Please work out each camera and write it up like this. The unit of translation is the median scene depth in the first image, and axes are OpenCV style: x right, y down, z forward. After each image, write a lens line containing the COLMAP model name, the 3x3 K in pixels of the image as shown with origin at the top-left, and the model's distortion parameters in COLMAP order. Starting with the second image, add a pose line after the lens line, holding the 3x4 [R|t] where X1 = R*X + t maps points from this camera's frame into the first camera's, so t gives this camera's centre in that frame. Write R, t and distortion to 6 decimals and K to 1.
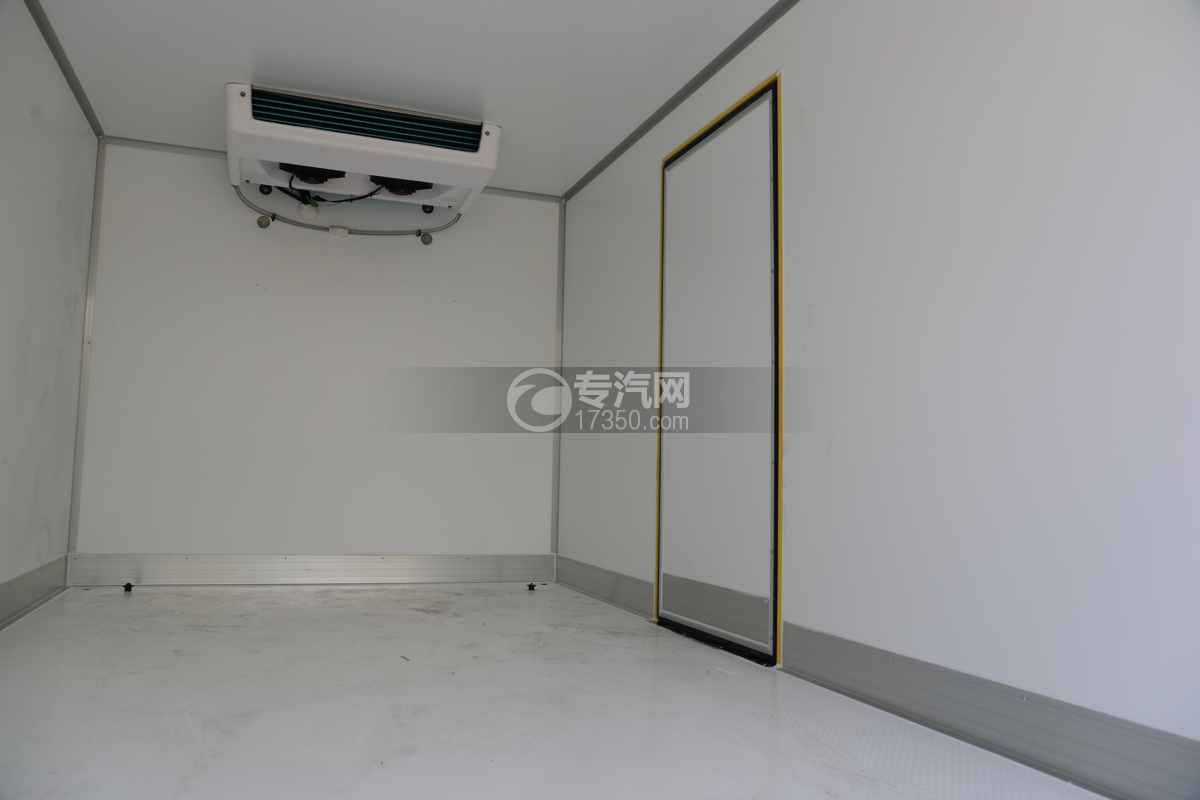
lens RADIAL K [[948.4, 0, 600.0], [0, 948.4, 400.0], [0, 0, 1]] dist [0.001903, 0.014566]
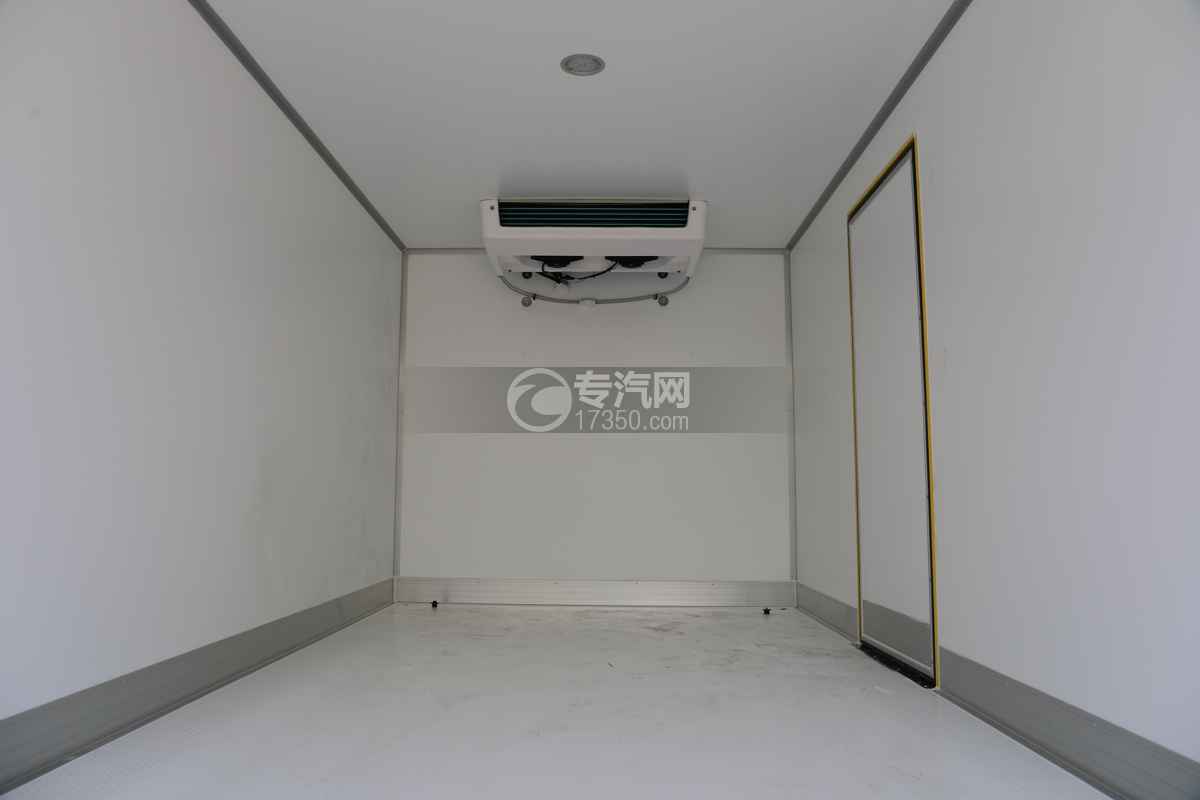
lens RADIAL K [[948.4, 0, 600.0], [0, 948.4, 400.0], [0, 0, 1]] dist [0.001903, 0.014566]
pose [[0.933204, -0.057909, -0.354652, 0.159630], [0.048263, 0.998186, -0.035991, -0.015994], [0.356092, 0.016471, 0.934306, -0.094929]]
